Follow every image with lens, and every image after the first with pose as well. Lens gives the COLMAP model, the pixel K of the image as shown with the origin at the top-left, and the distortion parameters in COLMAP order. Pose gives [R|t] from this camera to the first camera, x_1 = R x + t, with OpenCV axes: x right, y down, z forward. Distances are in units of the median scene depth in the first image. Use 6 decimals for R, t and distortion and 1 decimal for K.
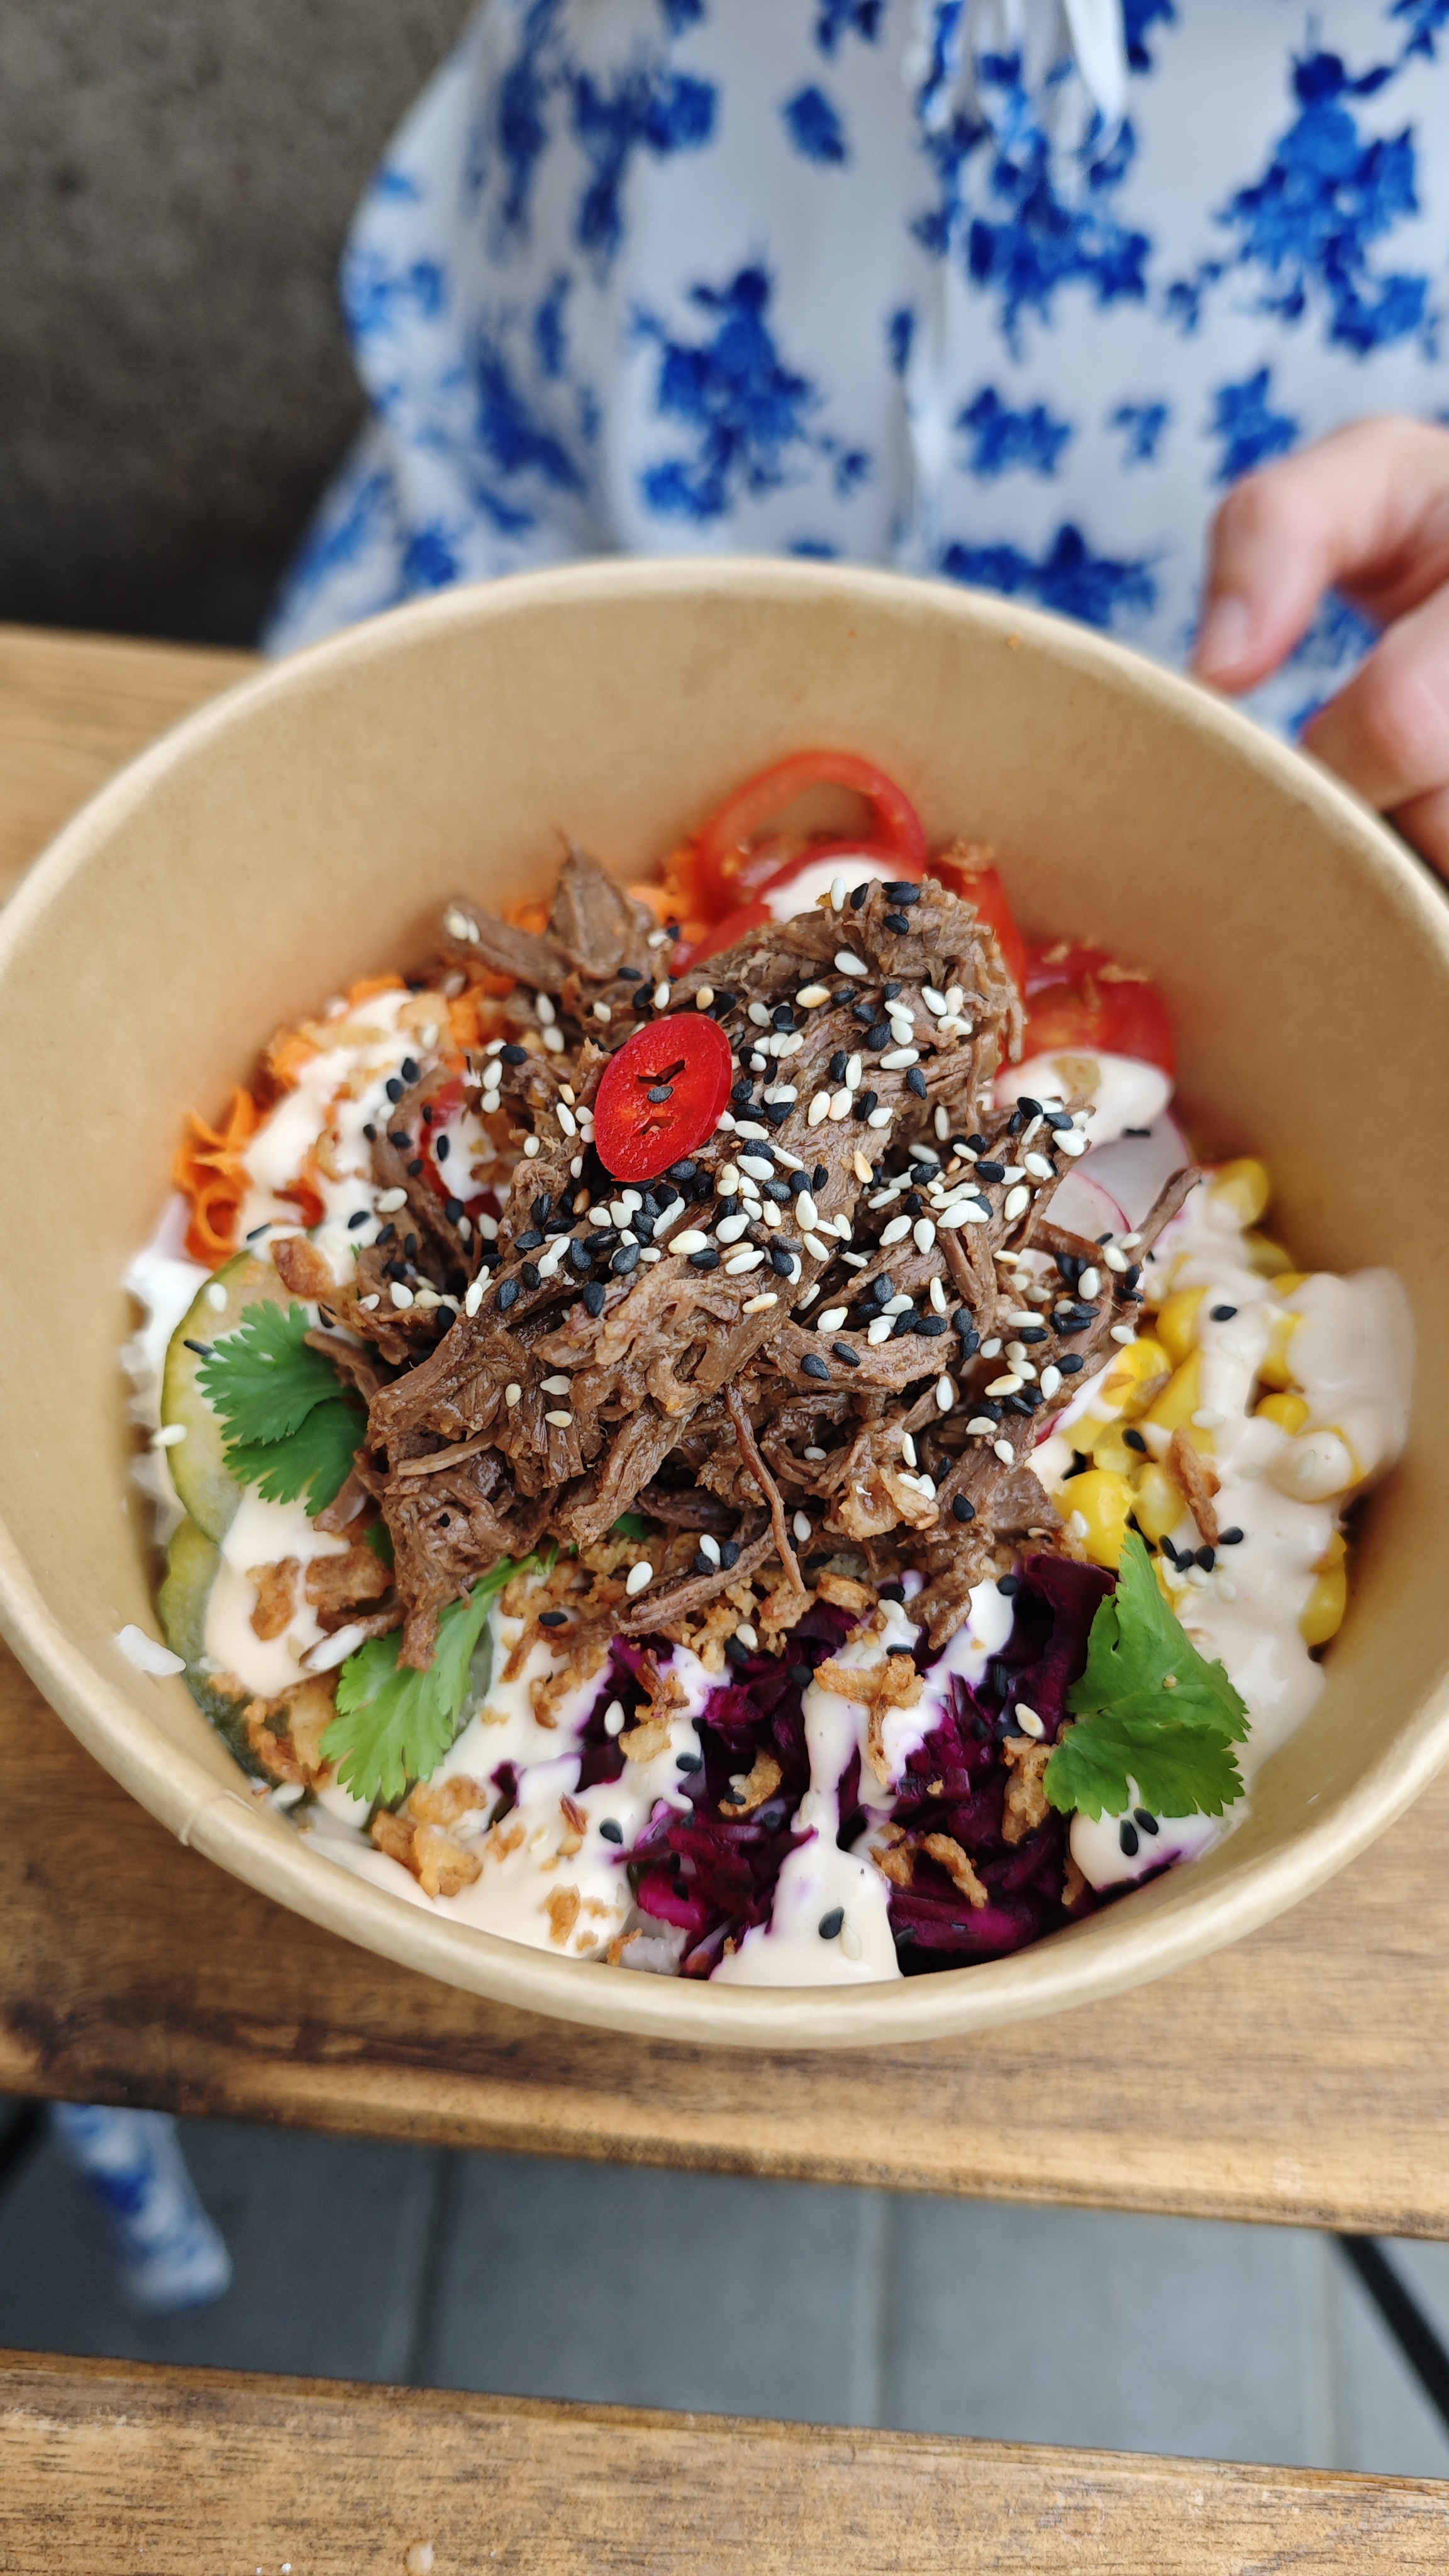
lens RADIAL K [[1768.4, 0, 735.1], [0, 1768.4, 1283.9], [0, 0, 1]] dist [0.001665, -0.000113]
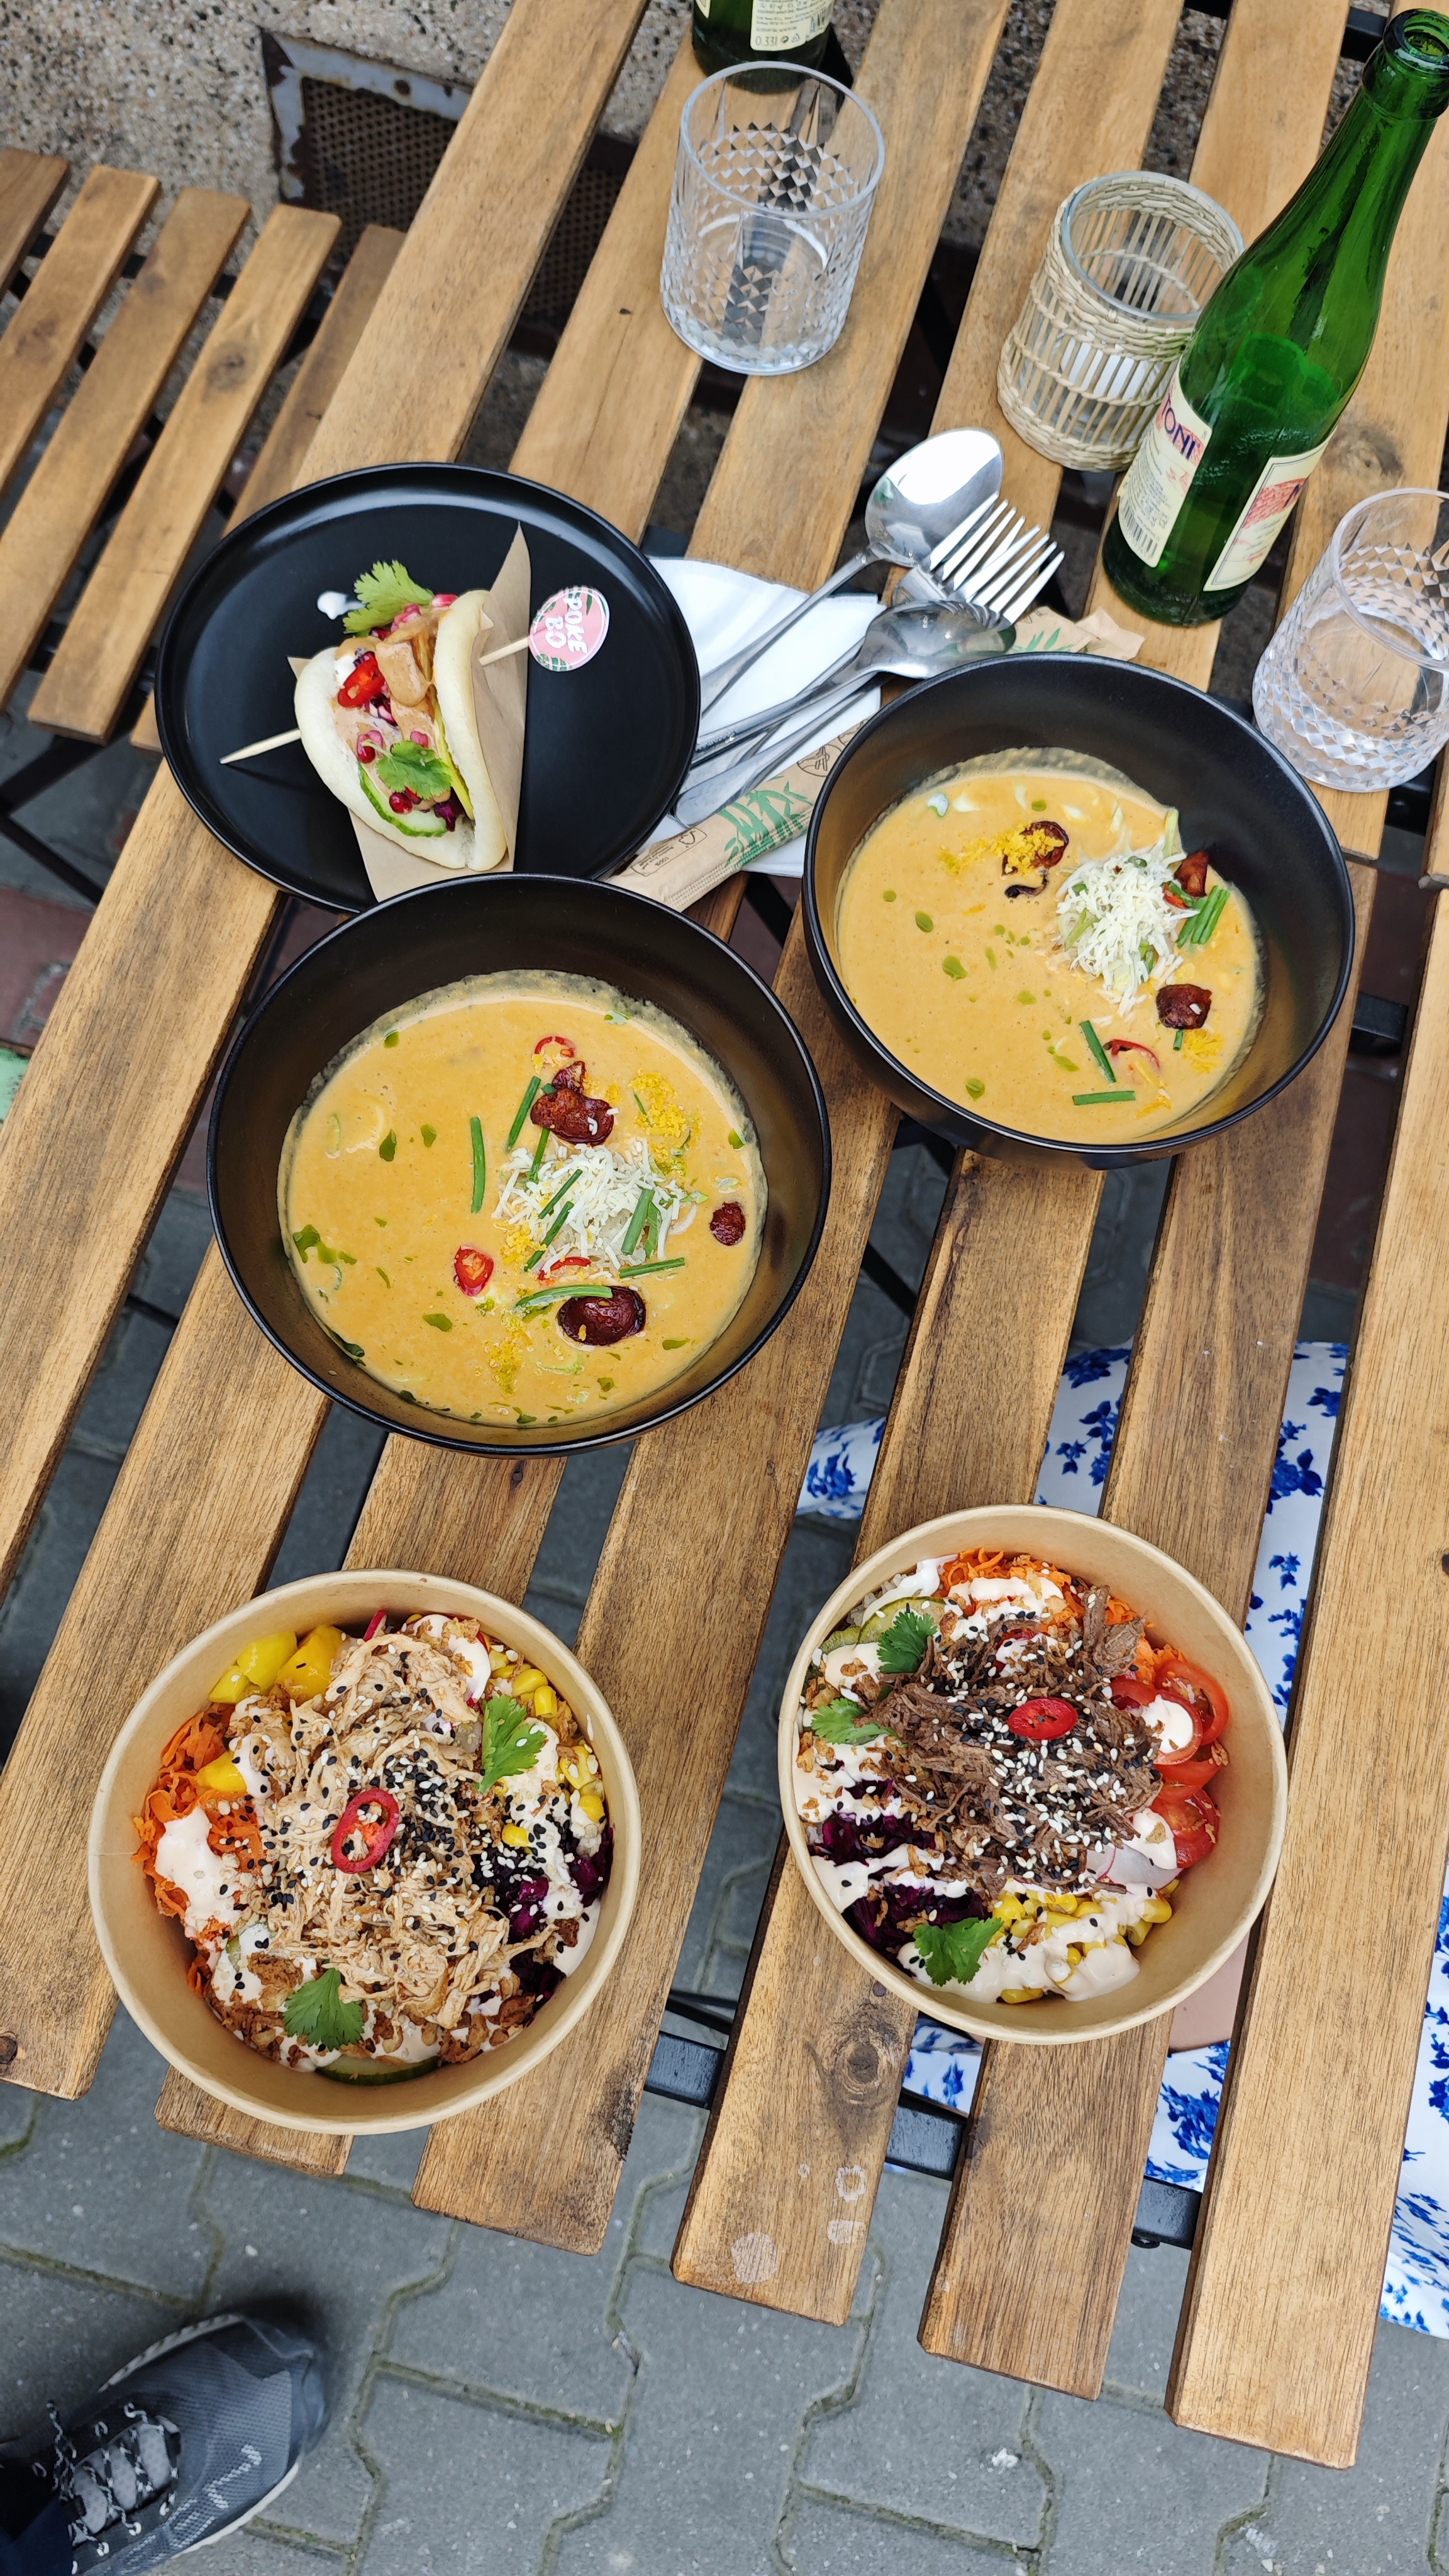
lens RADIAL K [[1768.4, 0, 735.1], [0, 1768.4, 1283.9], [0, 0, 1]] dist [0.001665, -0.000113]
pose [[0.448465, 0.848186, -0.281887, -0.053979], [-0.814163, 0.517793, 0.262734, -0.858215], [0.368806, 0.111675, 0.922773, -2.111282]]
